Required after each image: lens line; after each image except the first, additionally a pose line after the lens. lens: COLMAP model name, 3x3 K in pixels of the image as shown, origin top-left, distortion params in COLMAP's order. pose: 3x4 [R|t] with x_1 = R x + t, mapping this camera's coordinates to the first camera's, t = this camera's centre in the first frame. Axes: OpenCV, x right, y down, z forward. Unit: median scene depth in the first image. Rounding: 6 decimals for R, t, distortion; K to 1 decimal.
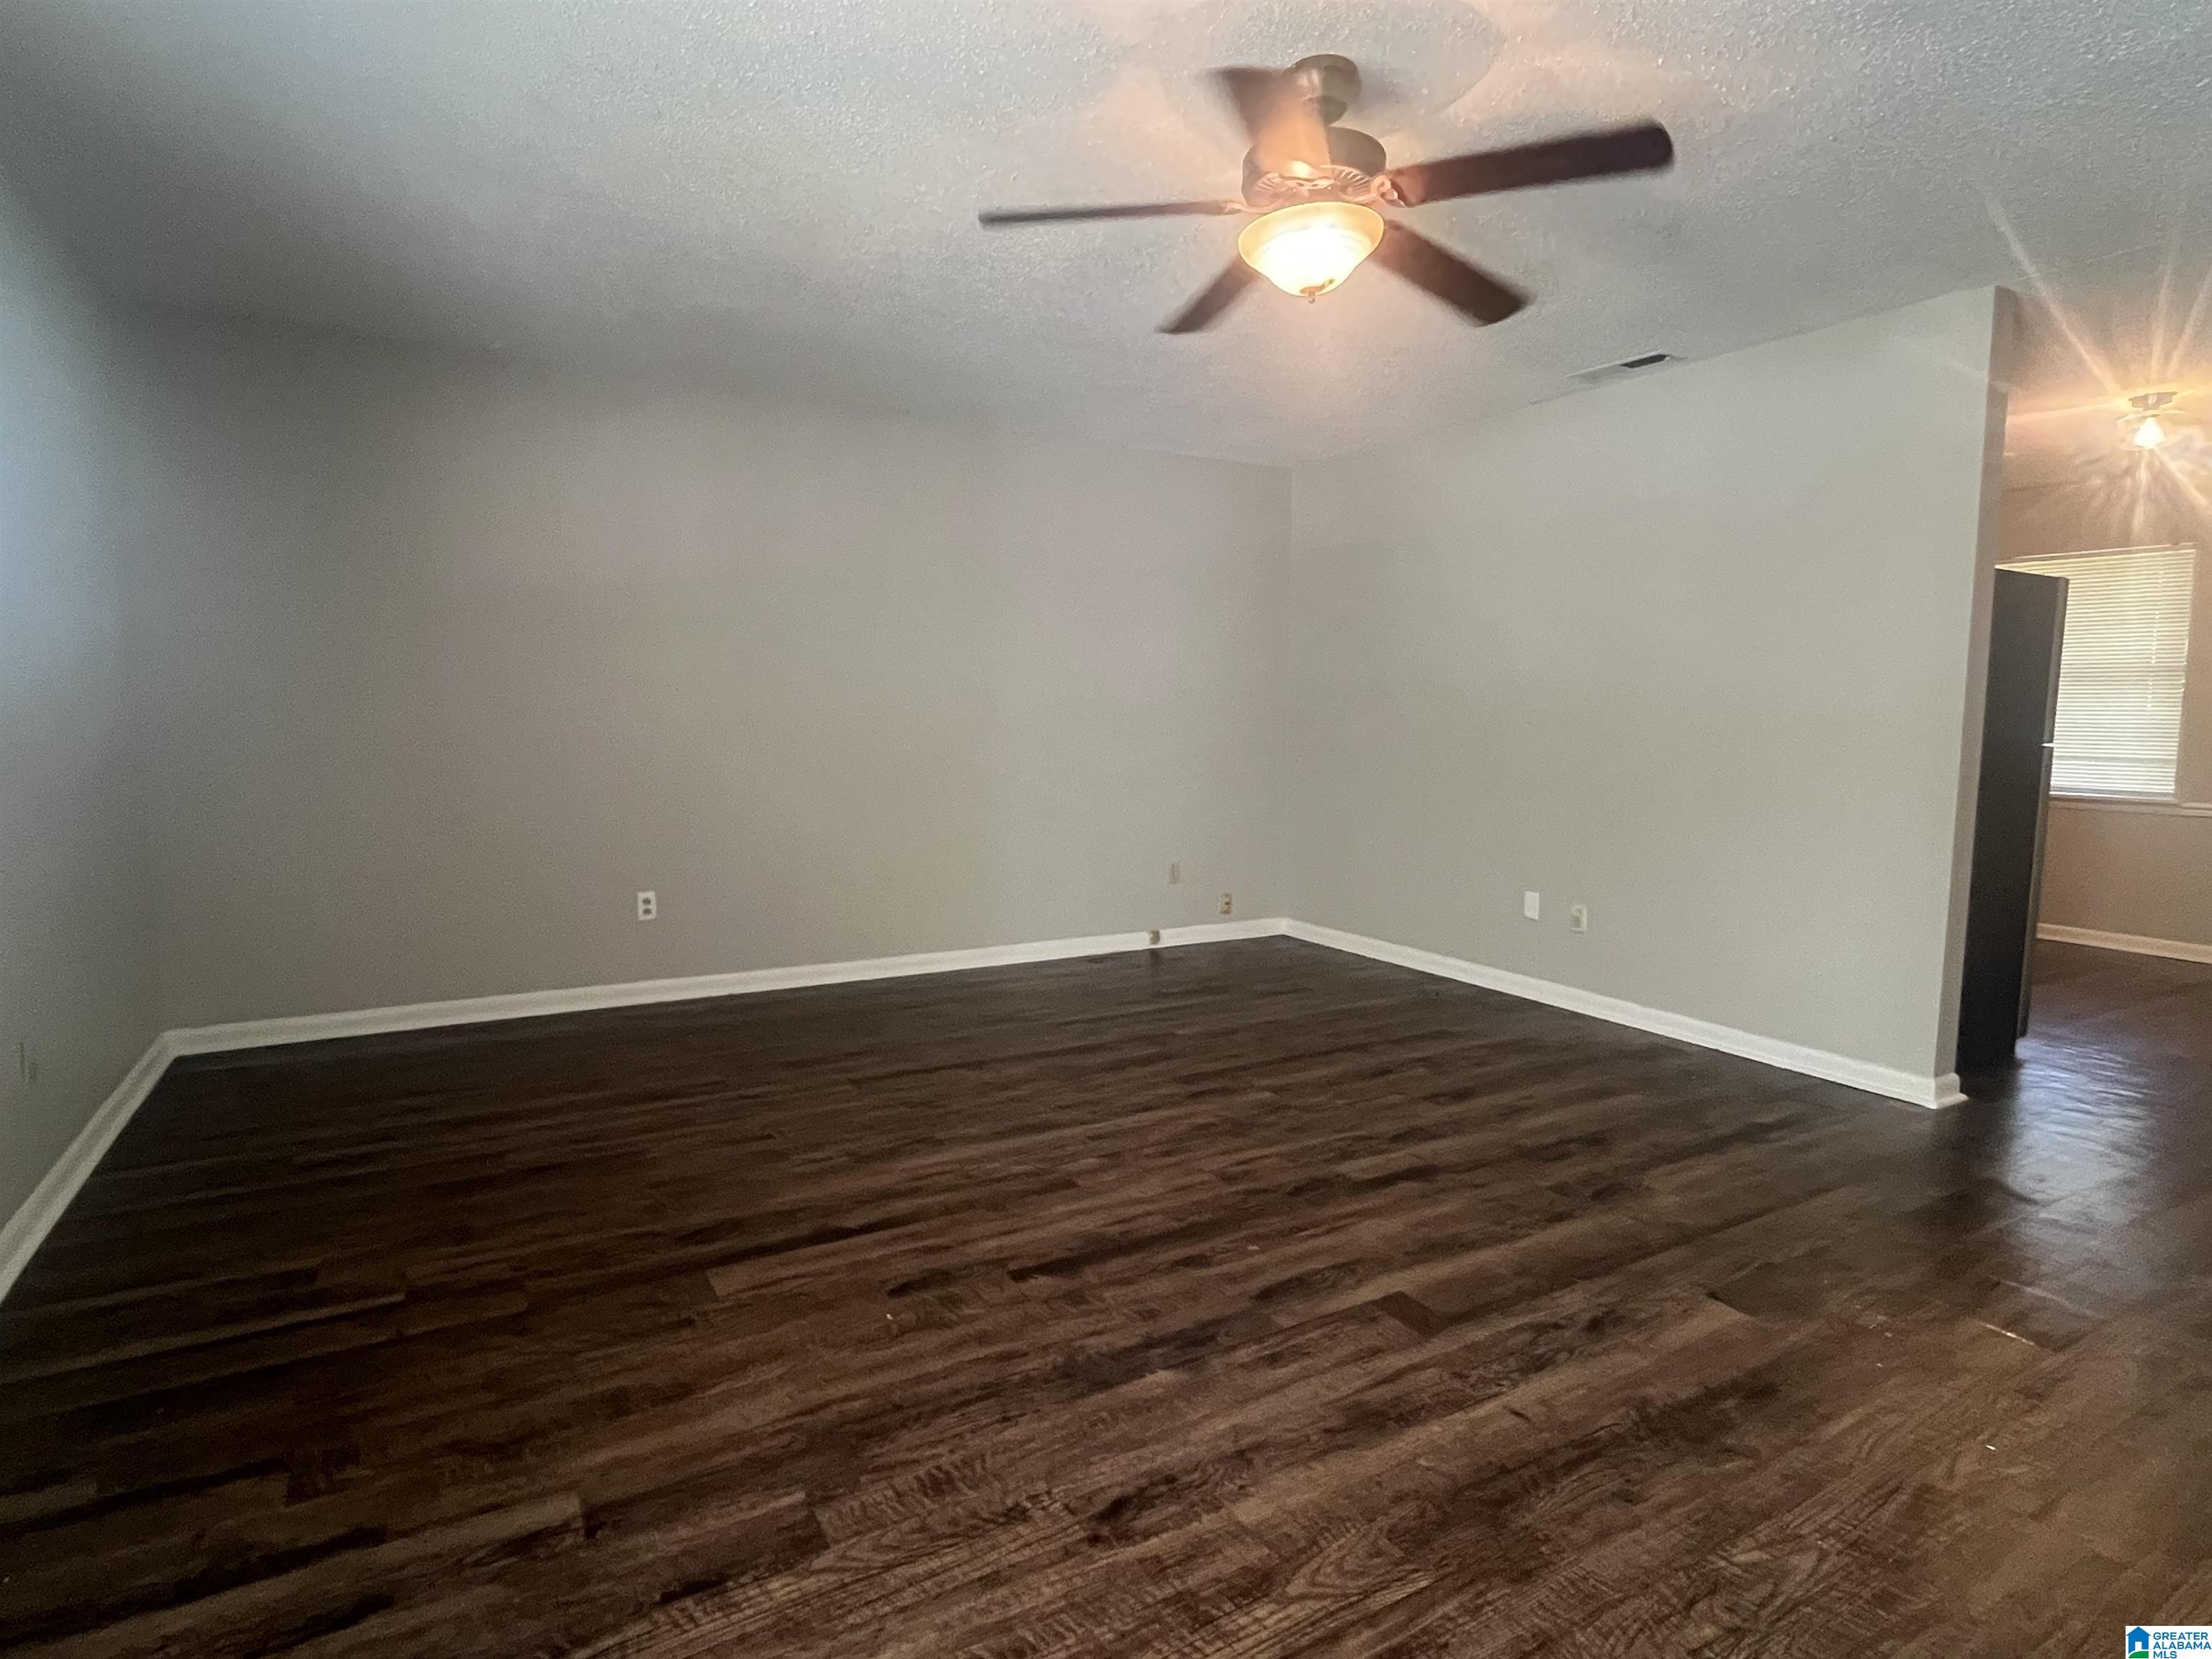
lens RADIAL K [[1165.8, 0, 1103.6], [0, 1165.8, 831.5], [0, 0, 1]] dist [-0.000227, 0.000219]
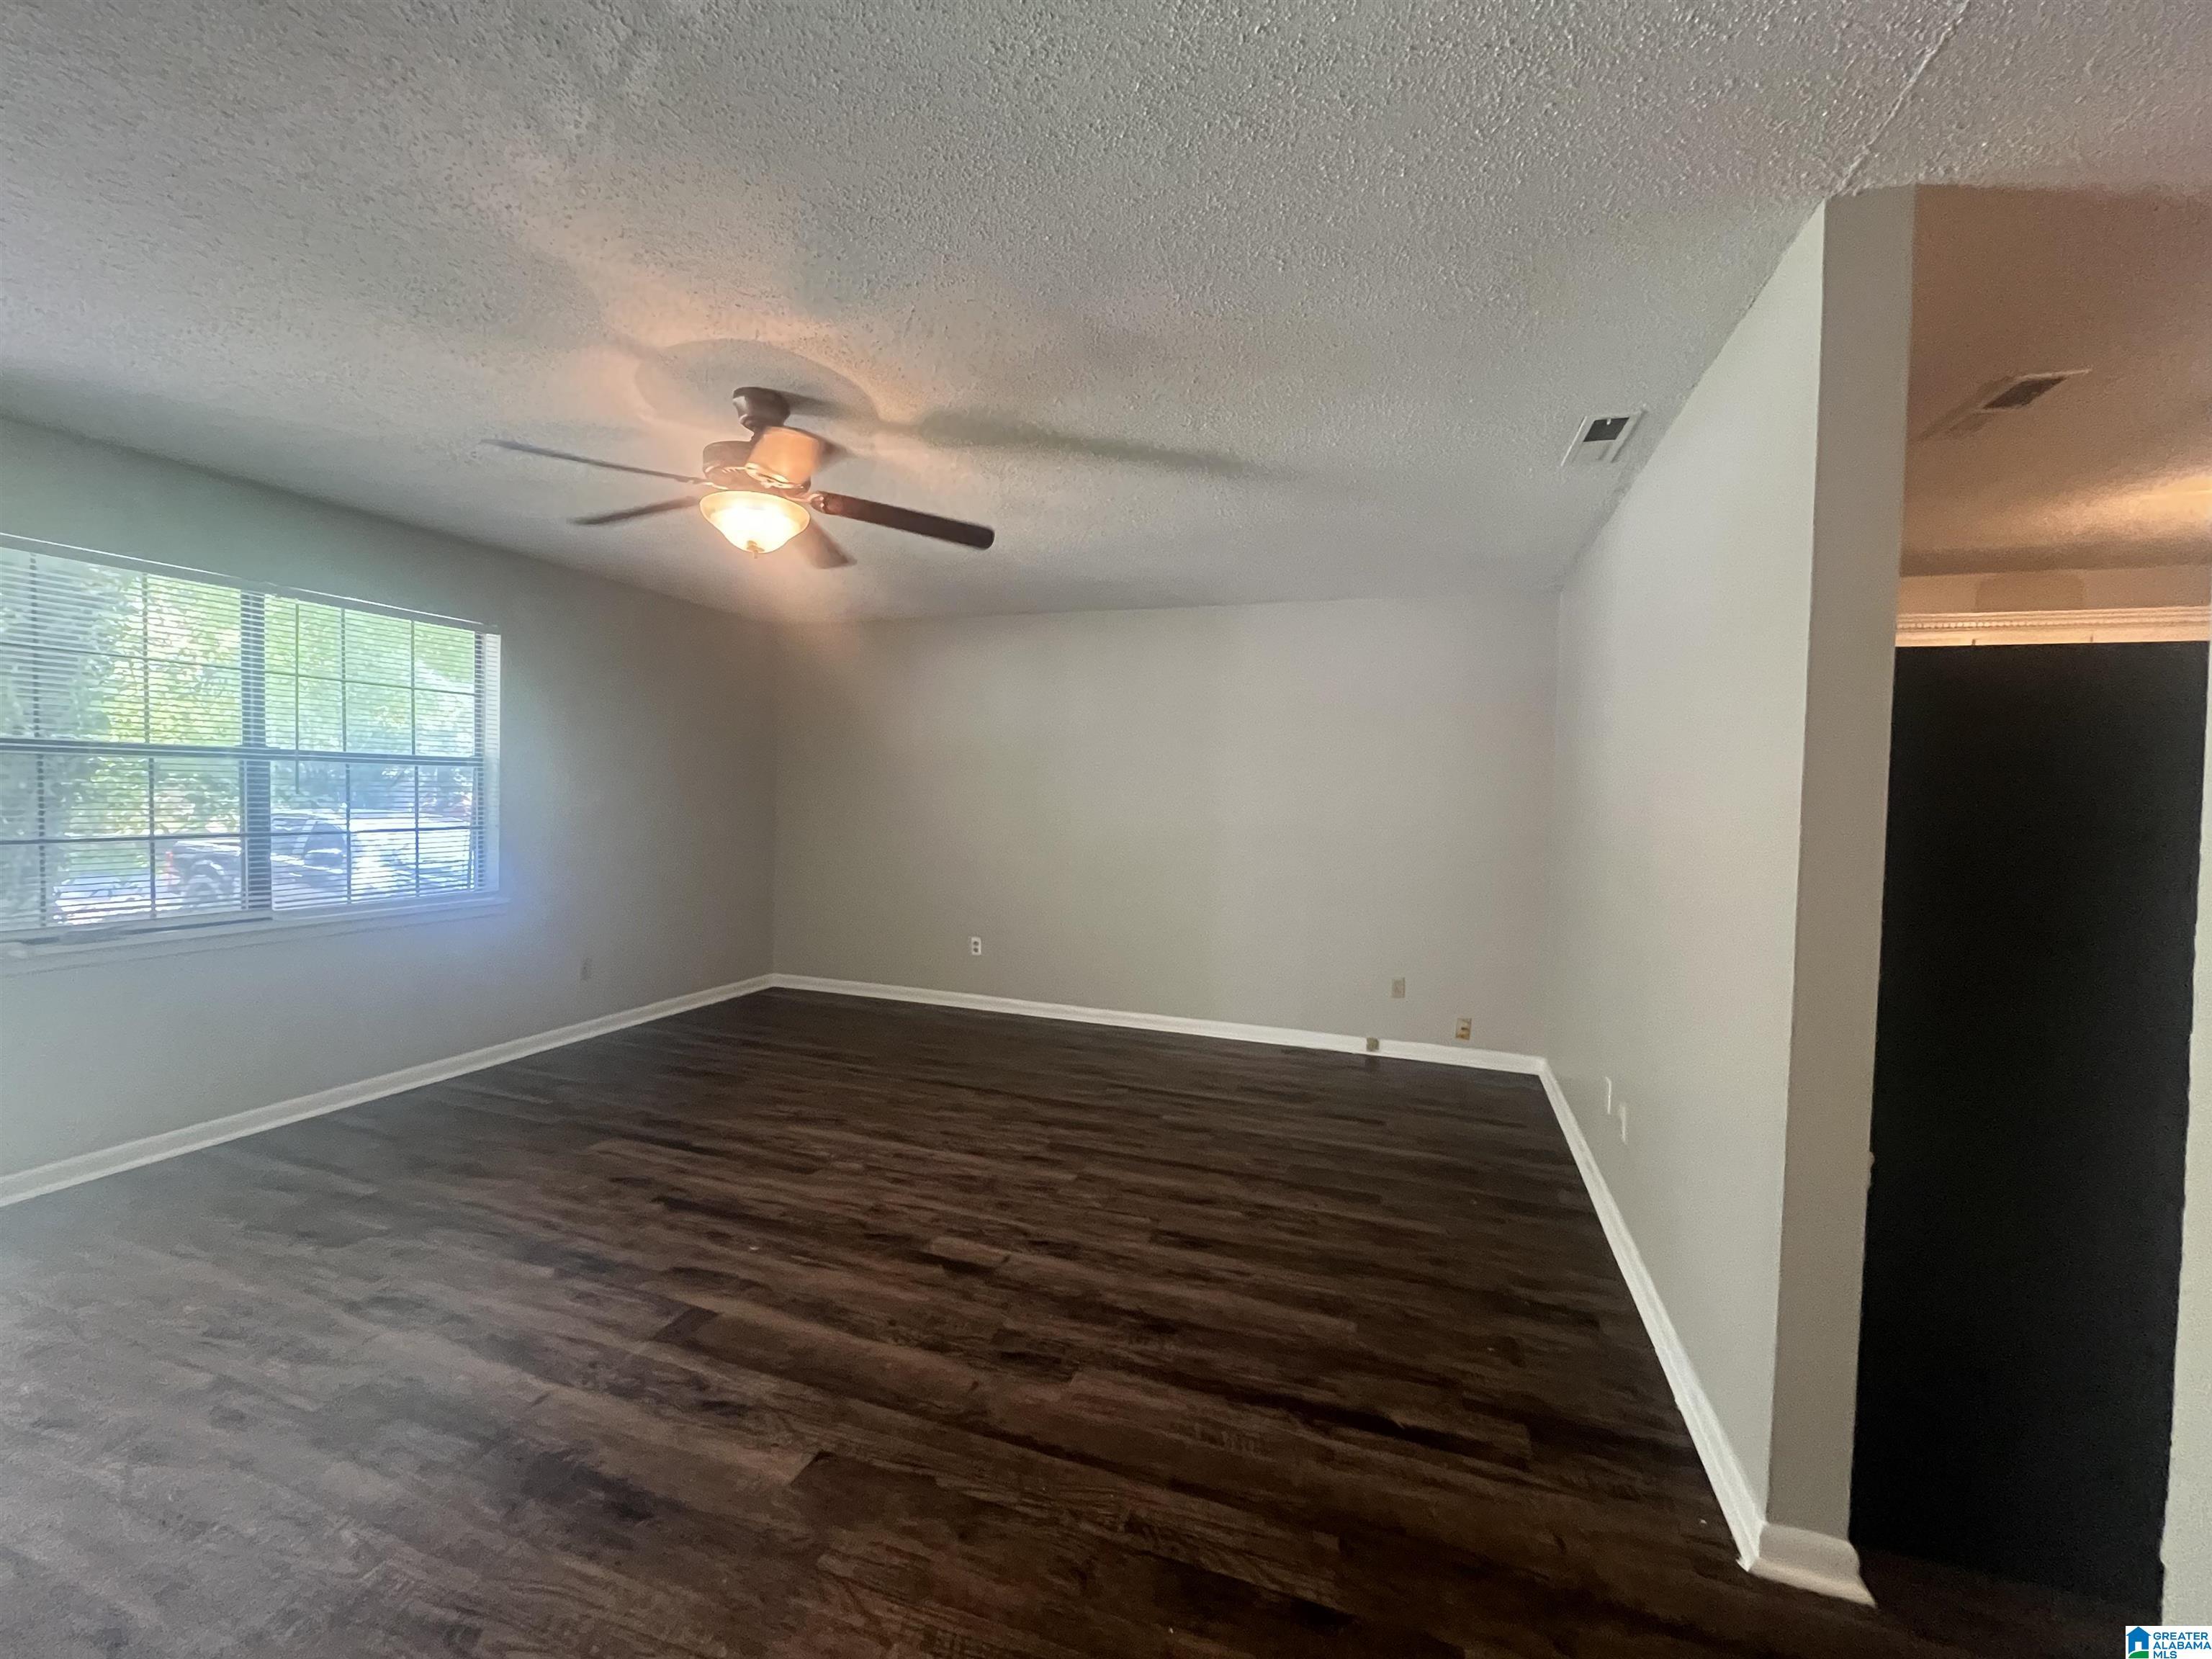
lens RADIAL K [[902.4, 0, 1101.6], [0, 902.4, 826.7], [0, 0, 1]] dist [-0.002481, -0.000376]
pose [[0.650430, 0.035823, -0.758721, 0.966341], [-0.096610, 0.994676, -0.035857, -0.105248], [0.753397, 0.096623, 0.650428, 0.482940]]
